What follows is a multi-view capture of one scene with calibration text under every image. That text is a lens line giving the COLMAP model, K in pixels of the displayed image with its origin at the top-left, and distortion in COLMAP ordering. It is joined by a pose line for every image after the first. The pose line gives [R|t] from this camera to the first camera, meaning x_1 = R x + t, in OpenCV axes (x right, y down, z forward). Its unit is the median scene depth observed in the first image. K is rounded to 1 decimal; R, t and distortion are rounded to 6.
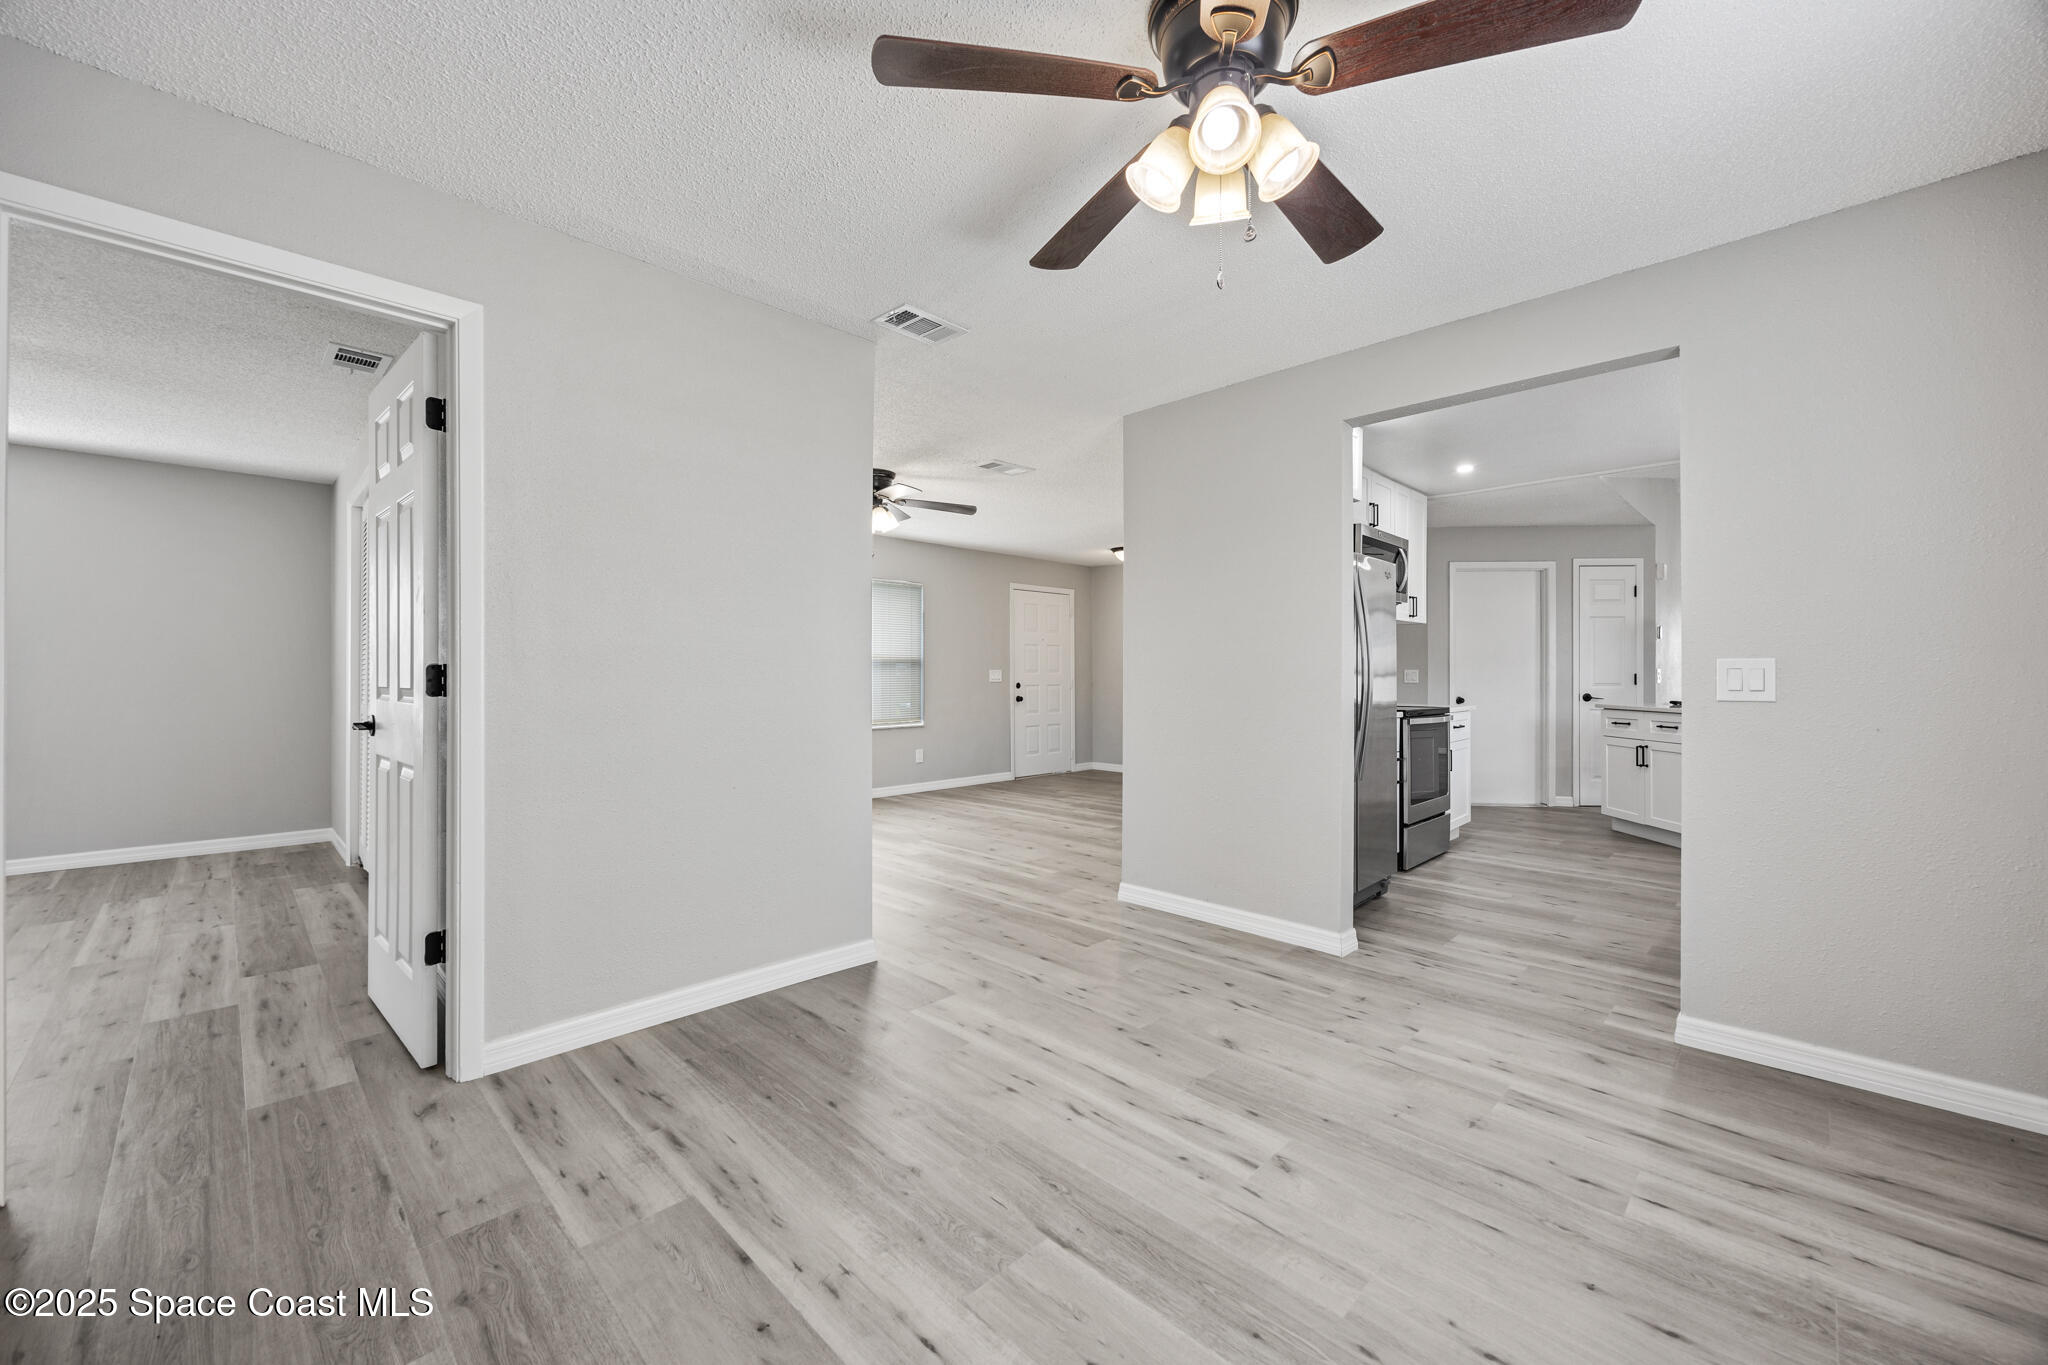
lens RADIAL K [[799.7, 0, 1014.1], [0, 799.7, 673.6], [0, 0, 1]] dist [0.000488, -0.000222]
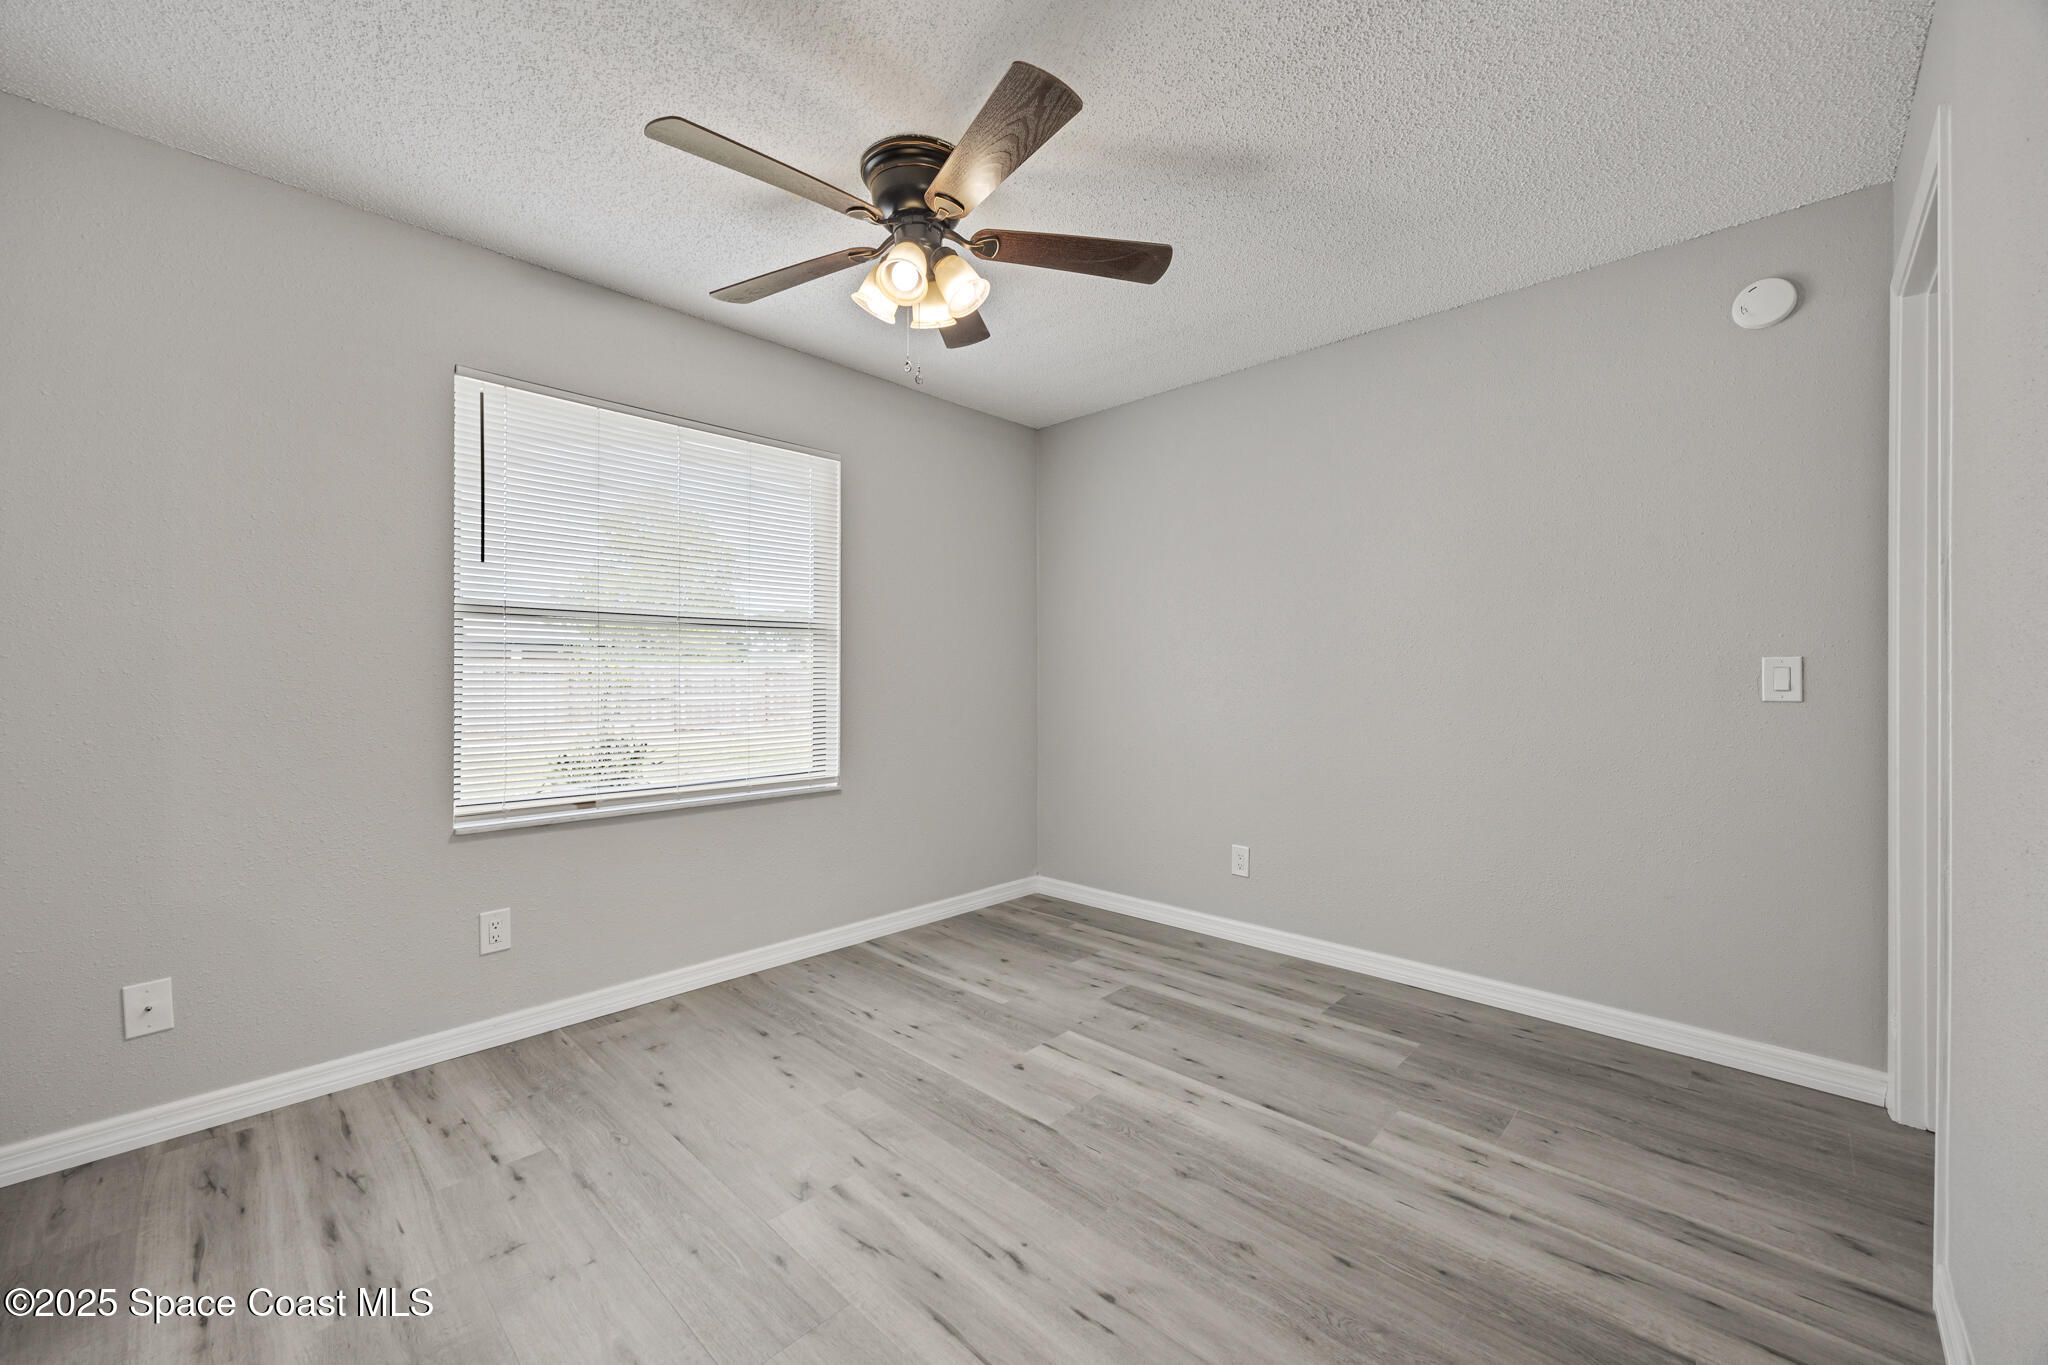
lens RADIAL K [[799.7, 0, 1014.1], [0, 799.7, 673.6], [0, 0, 1]] dist [0.000488, -0.000222]
pose [[-0.999827, -0.003503, -0.018292, 0.113098], [-0.003460, 0.999991, -0.002363, -0.003100], [0.018300, -0.002299, -0.999830, 2.112512]]
